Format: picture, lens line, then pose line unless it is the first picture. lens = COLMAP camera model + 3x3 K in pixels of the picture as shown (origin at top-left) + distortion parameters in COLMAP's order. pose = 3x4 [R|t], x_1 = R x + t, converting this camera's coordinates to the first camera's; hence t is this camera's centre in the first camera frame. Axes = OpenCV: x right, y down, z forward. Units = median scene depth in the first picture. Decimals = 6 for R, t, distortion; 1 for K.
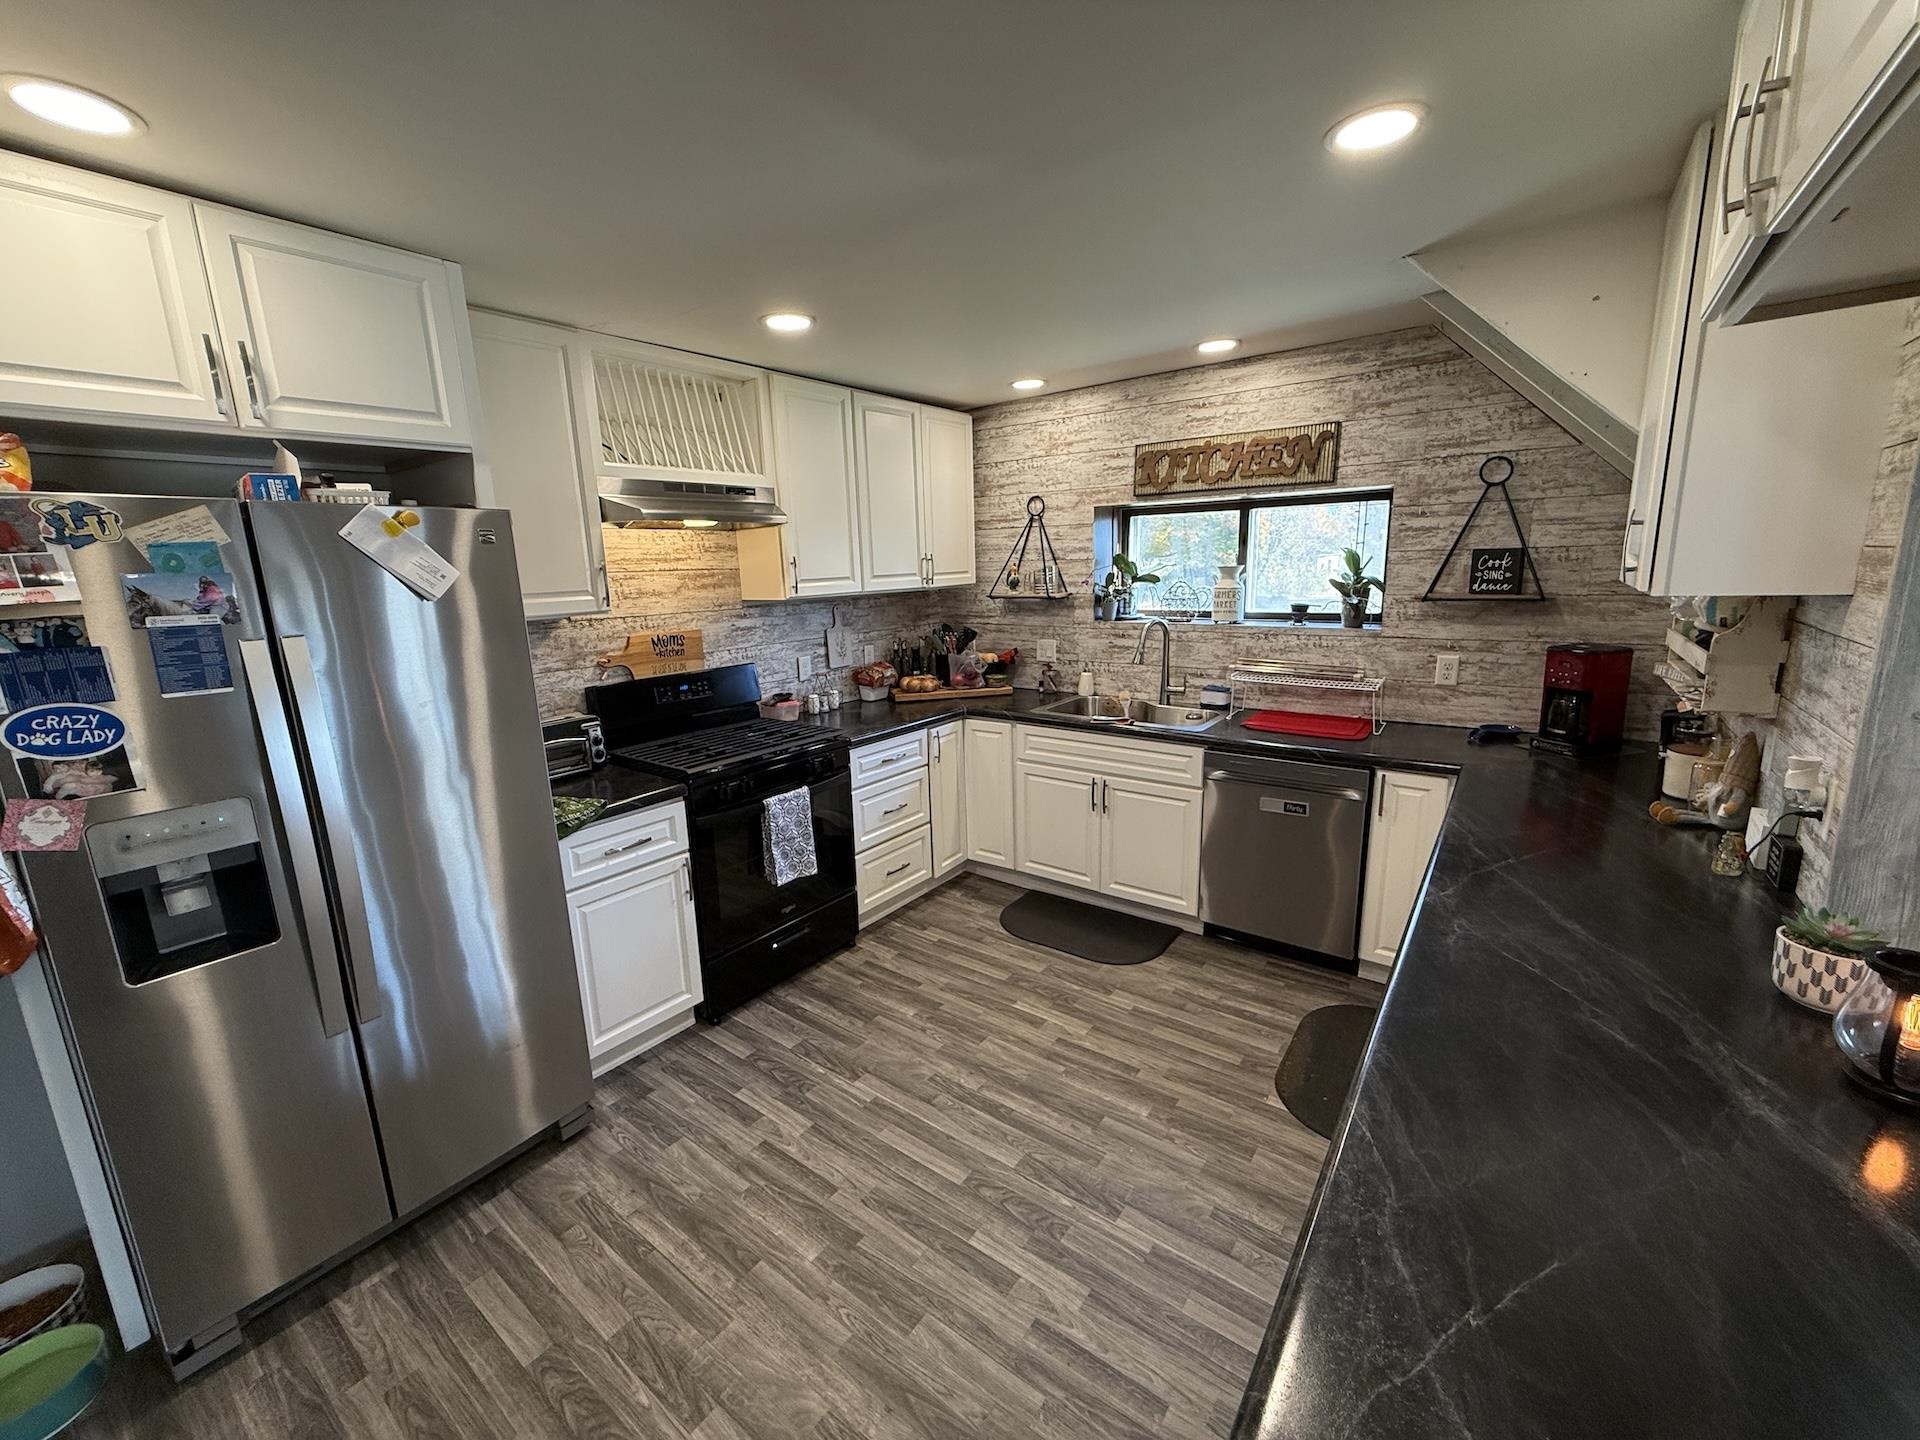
lens RADIAL K [[763.3, 0, 955.1], [0, 763.3, 719.3], [0, 0, 1]] dist [-0.000457, -0.000190]
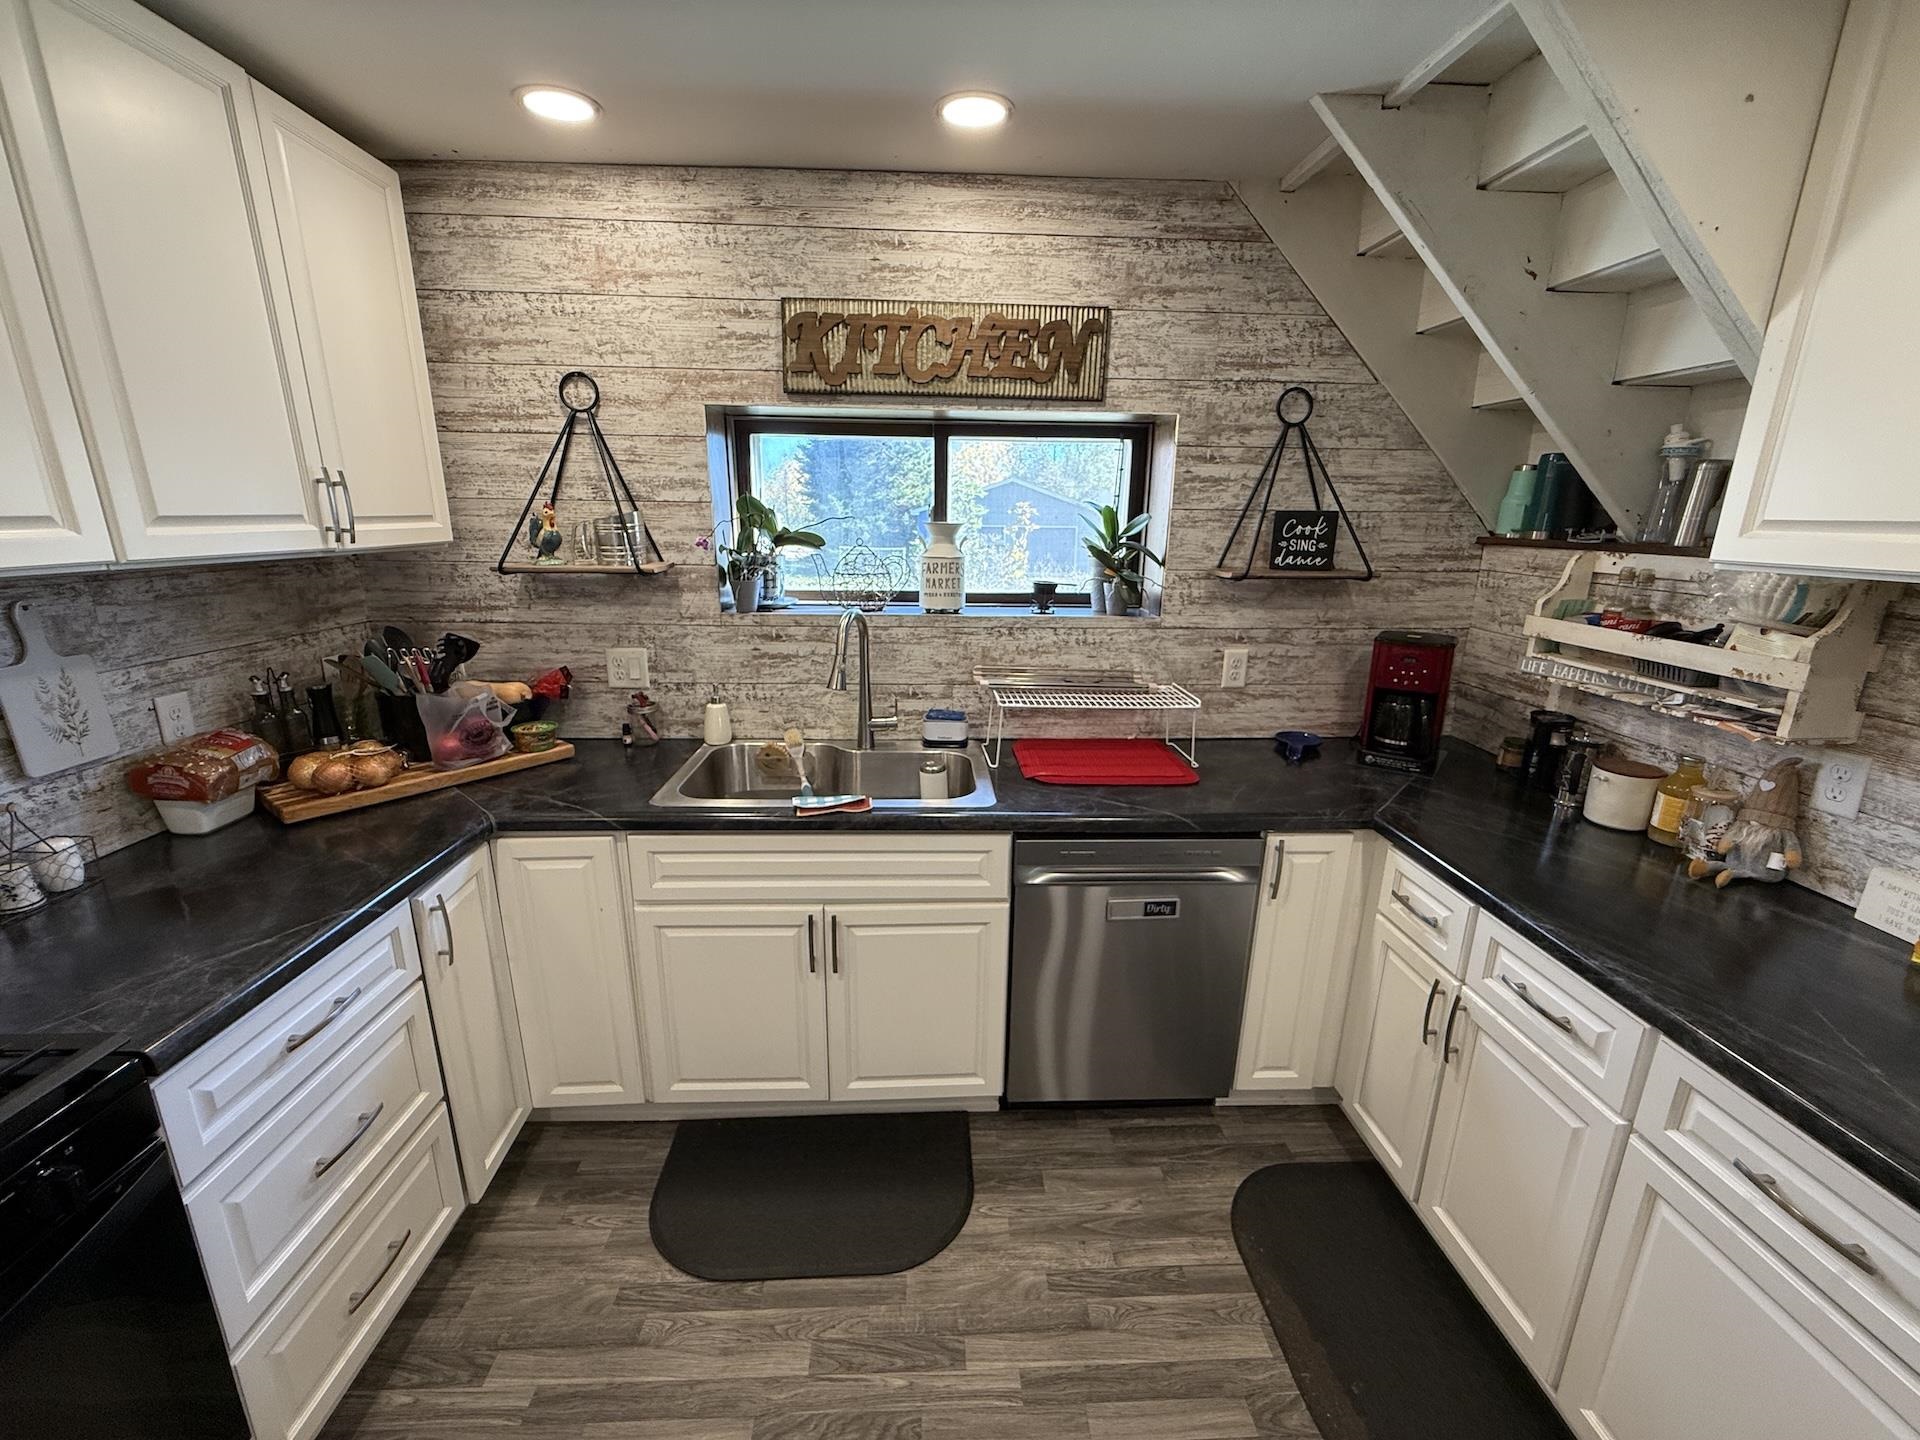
lens RADIAL K [[763.3, 0, 955.1], [0, 763.3, 719.3], [0, 0, 1]] dist [-0.000457, -0.000190]
pose [[0.771658, -0.126291, 0.623373, -0.055895], [0.094937, 0.991980, 0.083448, -0.093973], [-0.628912, -0.005212, 0.777459, 0.518937]]
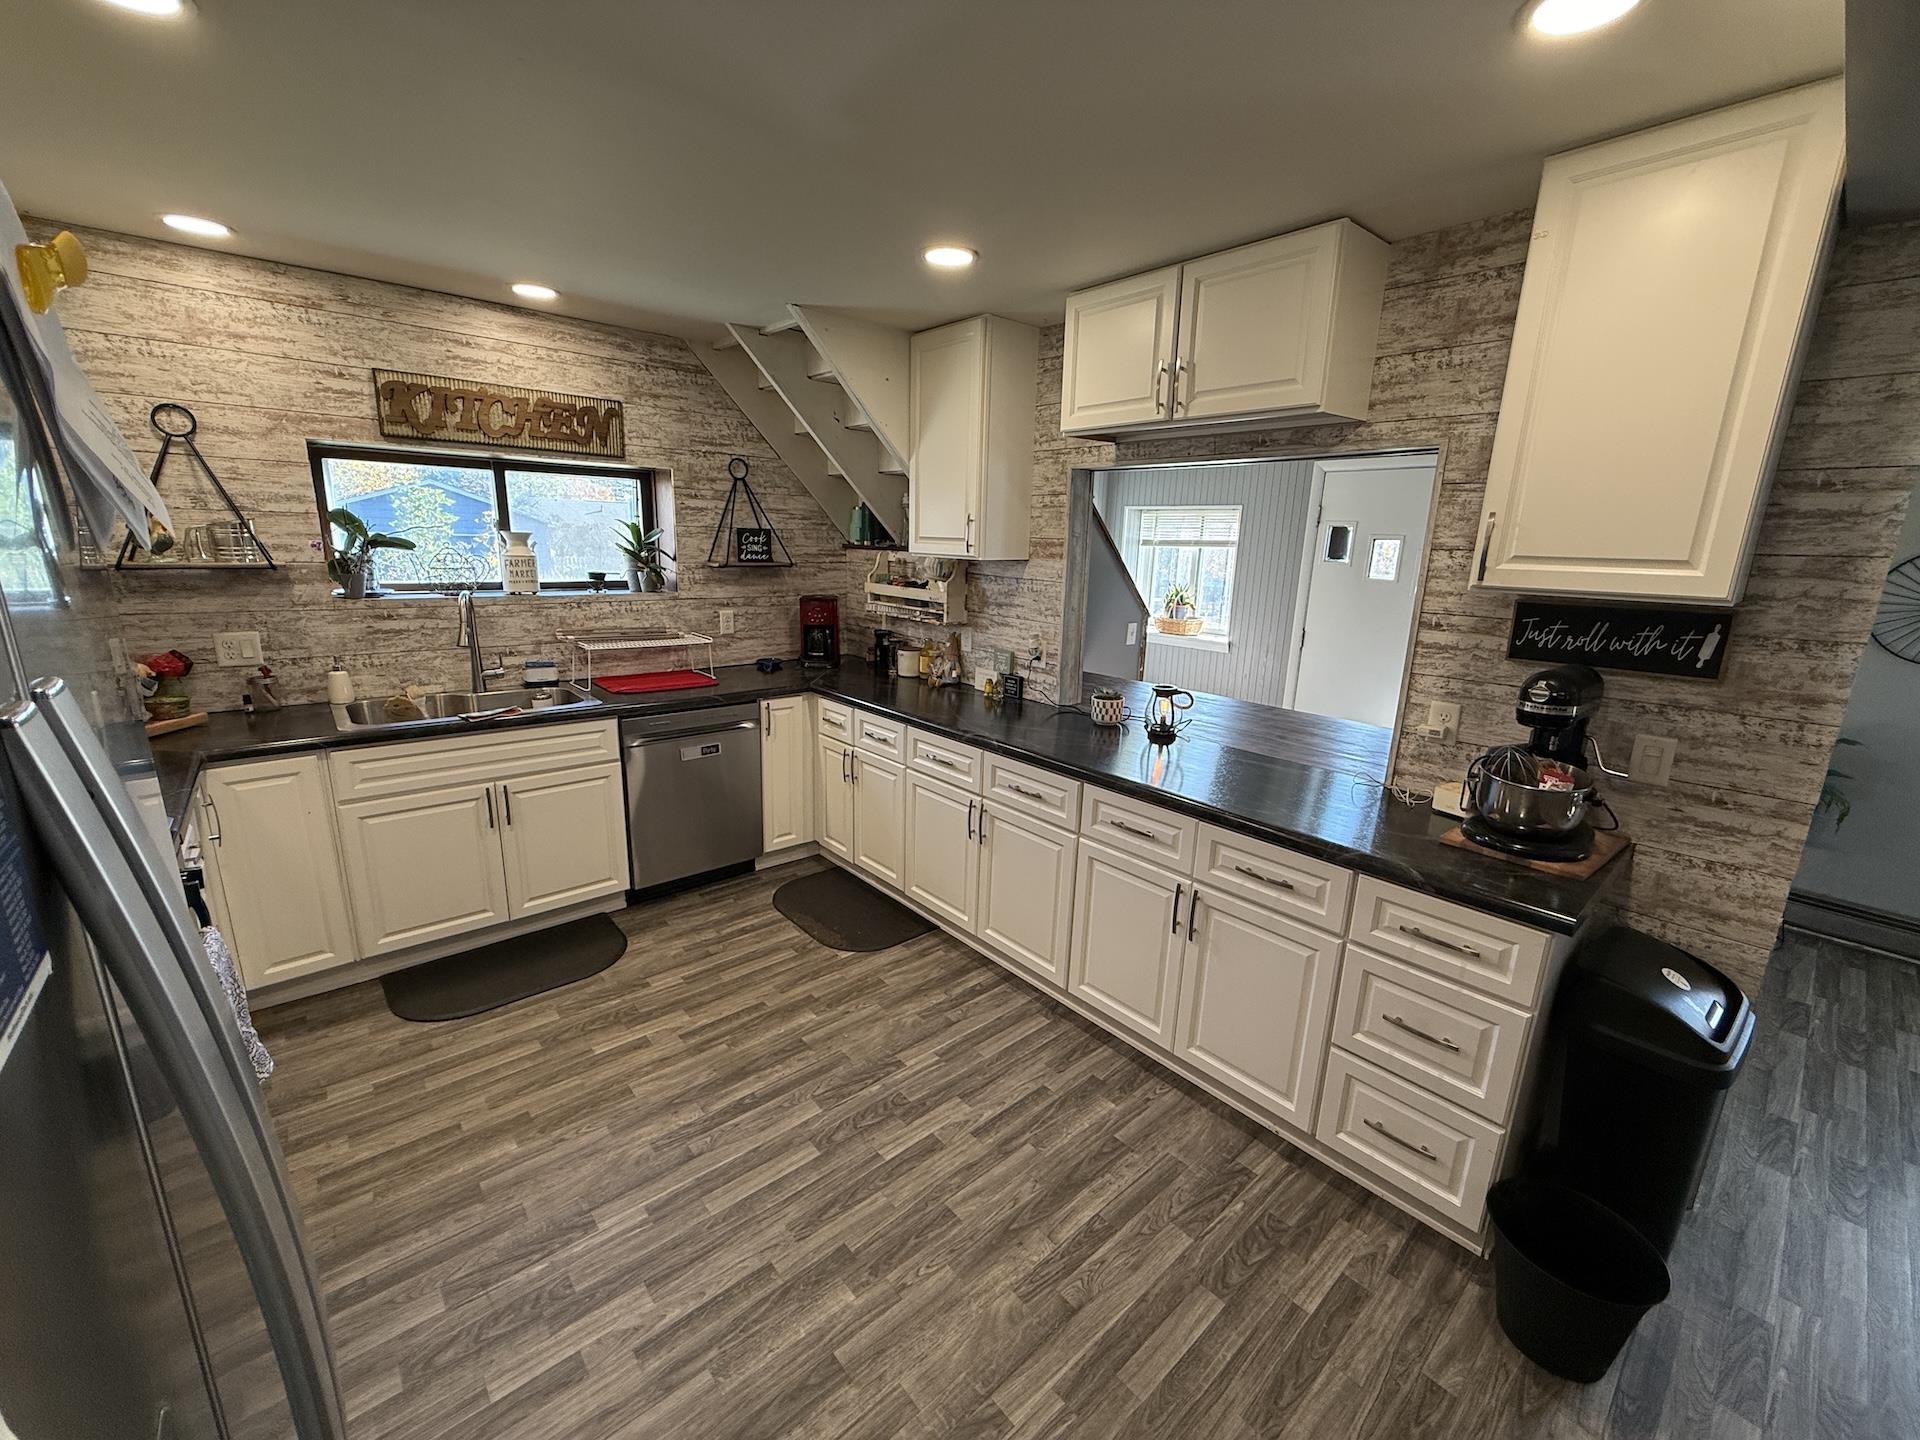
lens RADIAL K [[763.3, 0, 955.1], [0, 763.3, 719.3], [0, 0, 1]] dist [-0.000457, -0.000190]
pose [[0.208044, -0.191839, 0.959122, -0.480673], [0.164054, 0.973531, 0.159136, -0.042202], [-0.964263, 0.124240, 0.234010, 0.316516]]
